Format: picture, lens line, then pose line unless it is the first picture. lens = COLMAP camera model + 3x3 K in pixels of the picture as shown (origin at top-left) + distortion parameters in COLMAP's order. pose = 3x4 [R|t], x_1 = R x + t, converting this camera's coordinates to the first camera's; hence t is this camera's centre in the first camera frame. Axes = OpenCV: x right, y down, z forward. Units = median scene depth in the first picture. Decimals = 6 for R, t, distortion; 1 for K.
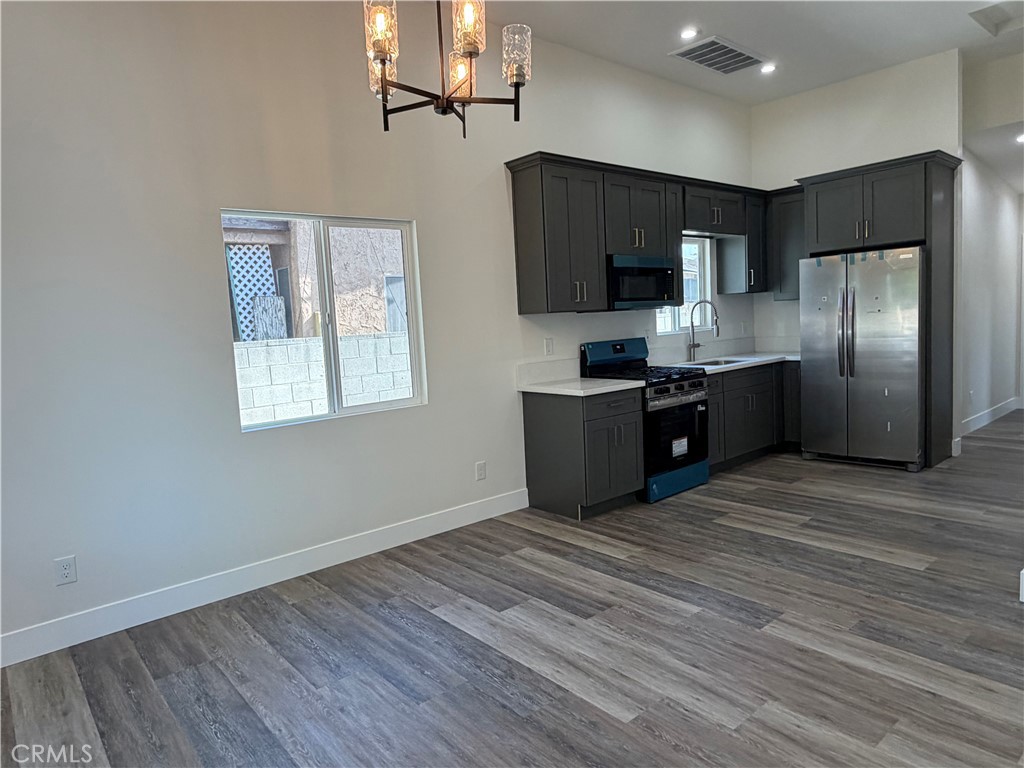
lens RADIAL K [[648.1, 0, 512.6], [0, 648.1, 382.8], [0, 0, 1]] dist [-0.003540, -0.000970]
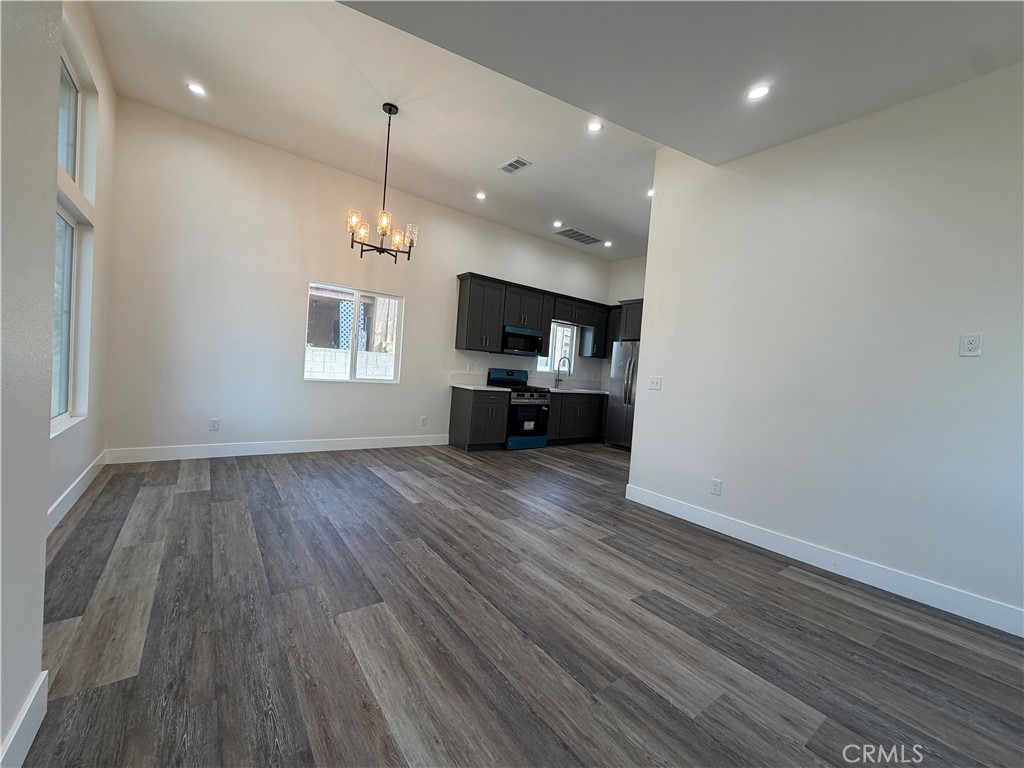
lens RADIAL K [[406.7, 0, 511.7], [0, 406.7, 384.1], [0, 0, 1]] dist [-0.005084, -0.001079]
pose [[0.989798, 0.132083, -0.053420, 0.264500], [-0.135112, 0.989147, -0.057726, 0.054087], [0.045216, 0.064355, 0.996902, -0.256785]]
